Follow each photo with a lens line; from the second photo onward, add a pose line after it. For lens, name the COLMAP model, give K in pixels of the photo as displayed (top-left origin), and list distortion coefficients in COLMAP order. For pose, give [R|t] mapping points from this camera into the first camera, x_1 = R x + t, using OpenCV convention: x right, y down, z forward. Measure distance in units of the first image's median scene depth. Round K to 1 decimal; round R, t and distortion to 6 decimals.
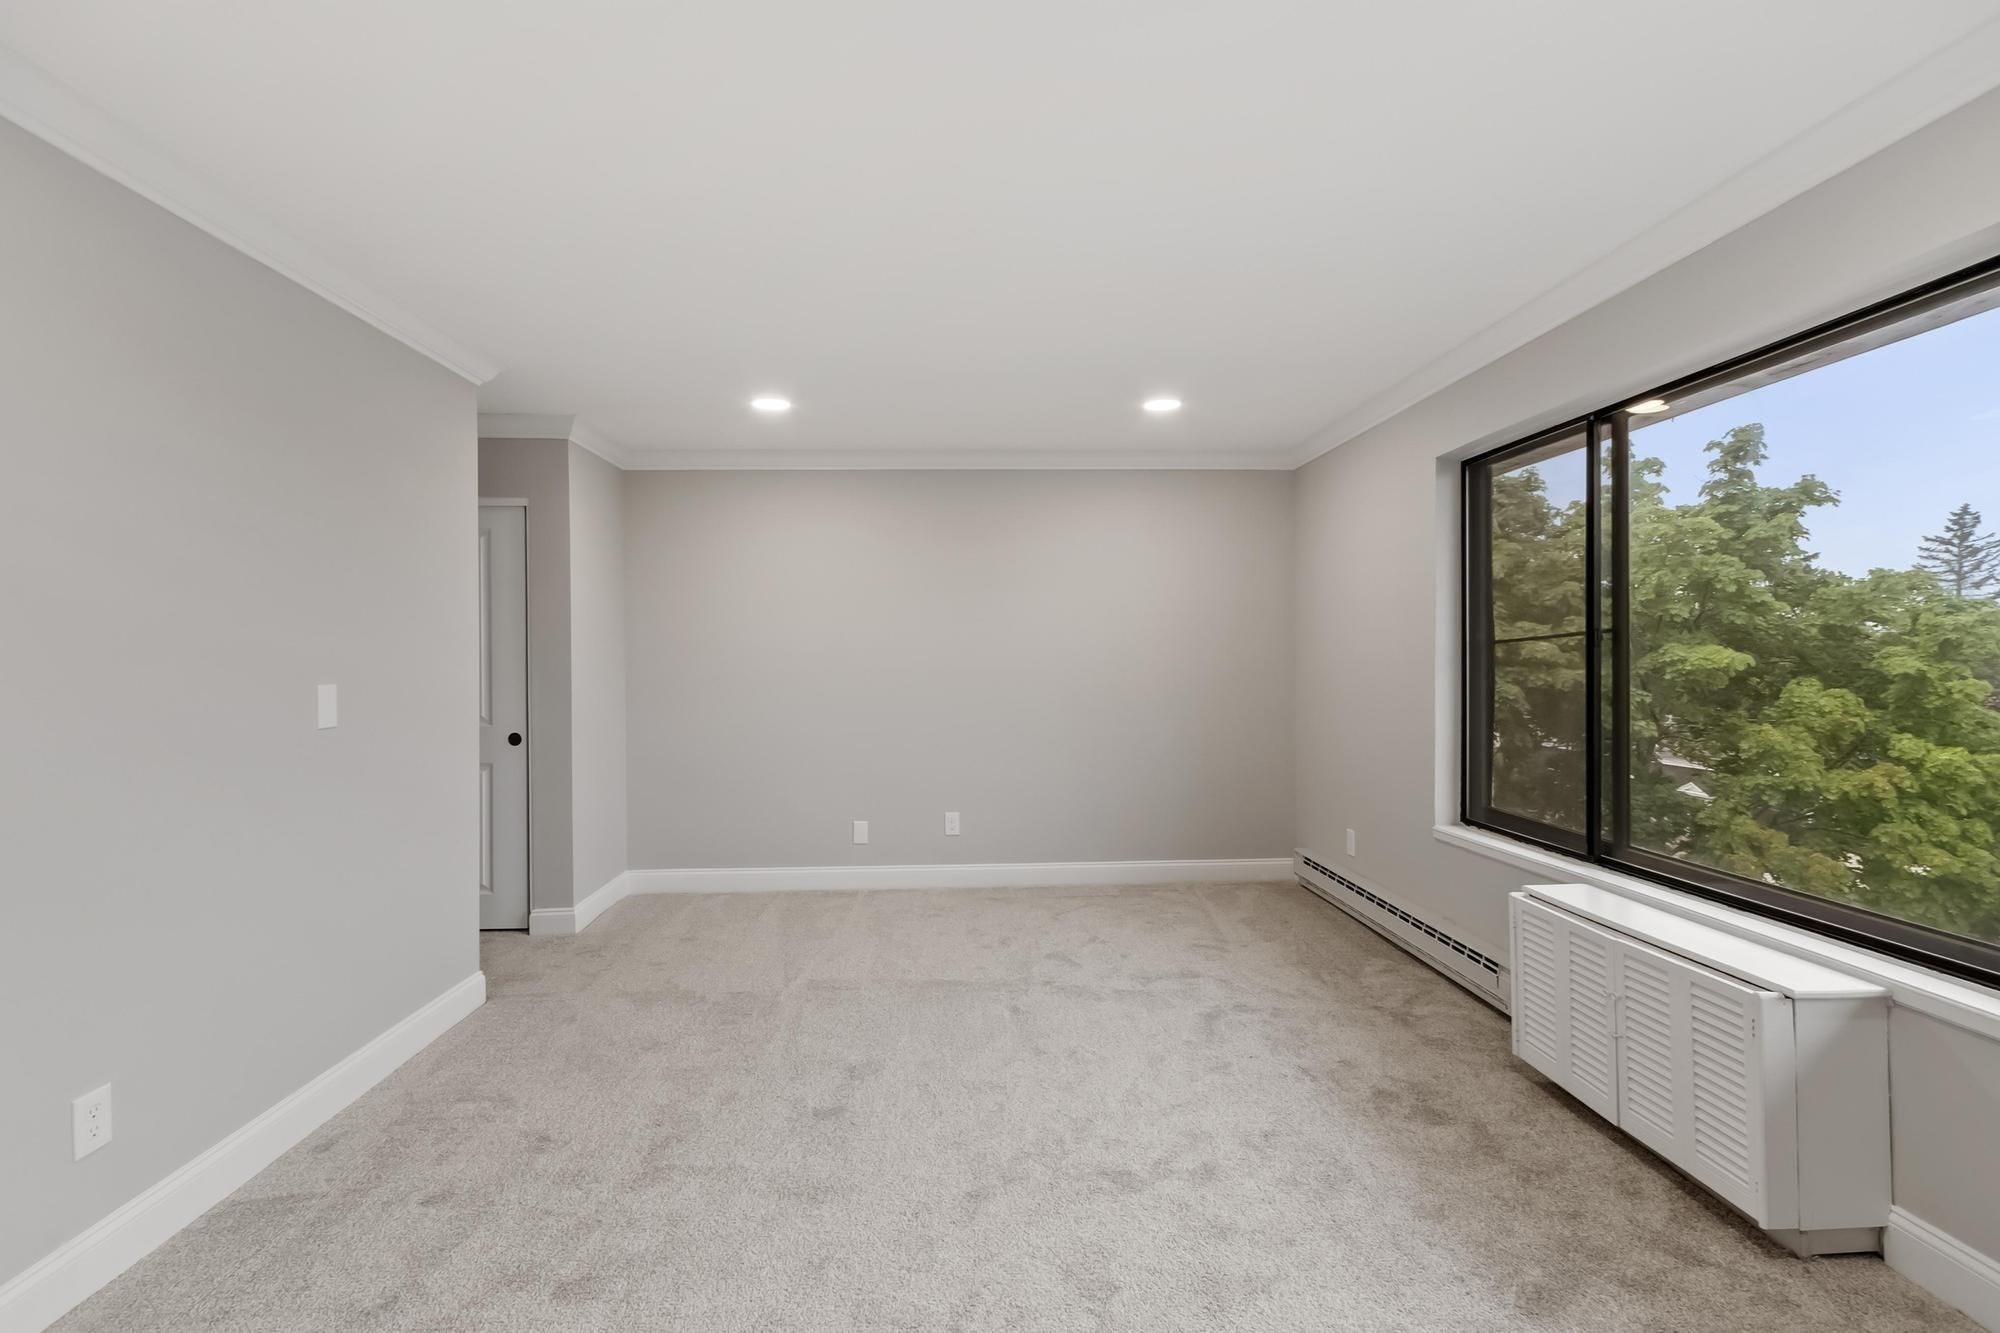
lens RADIAL K [[898.1, 0, 976.4], [0, 898.1, 666.5], [0, 0, 1]] dist [-0.001098, -0.000081]
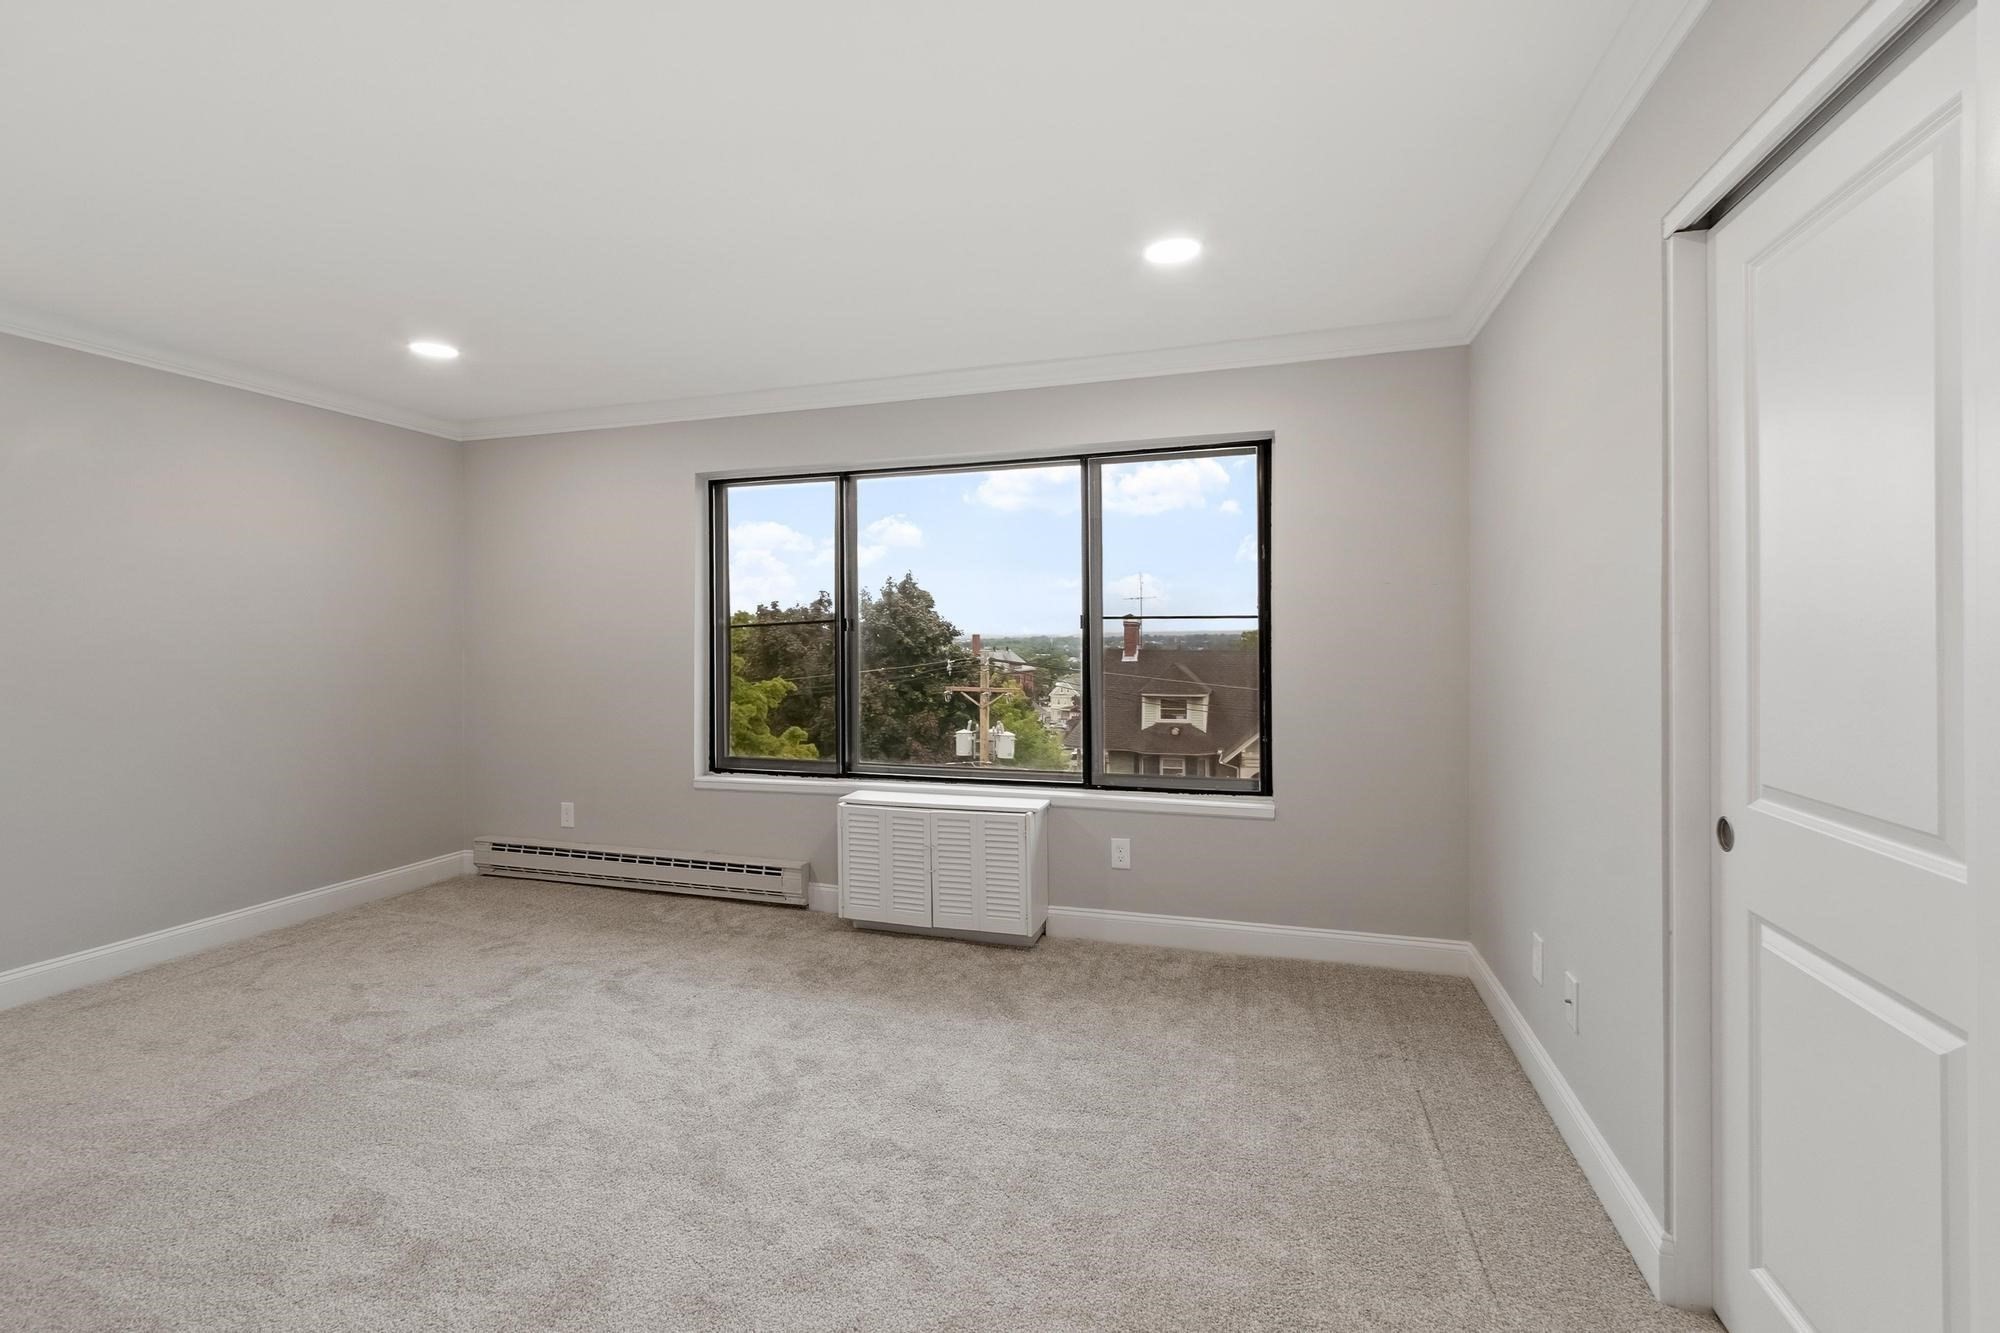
lens RADIAL K [[909.1, 0, 969.2], [0, 909.1, 642.7], [0, 0, 1]] dist [0.000385, -0.000691]
pose [[0.351077, -0.002086, 0.936344, -0.521812], [0.010380, 0.999945, -0.001664, 0.002310], [-0.936289, 0.010303, 0.351079, 0.234271]]
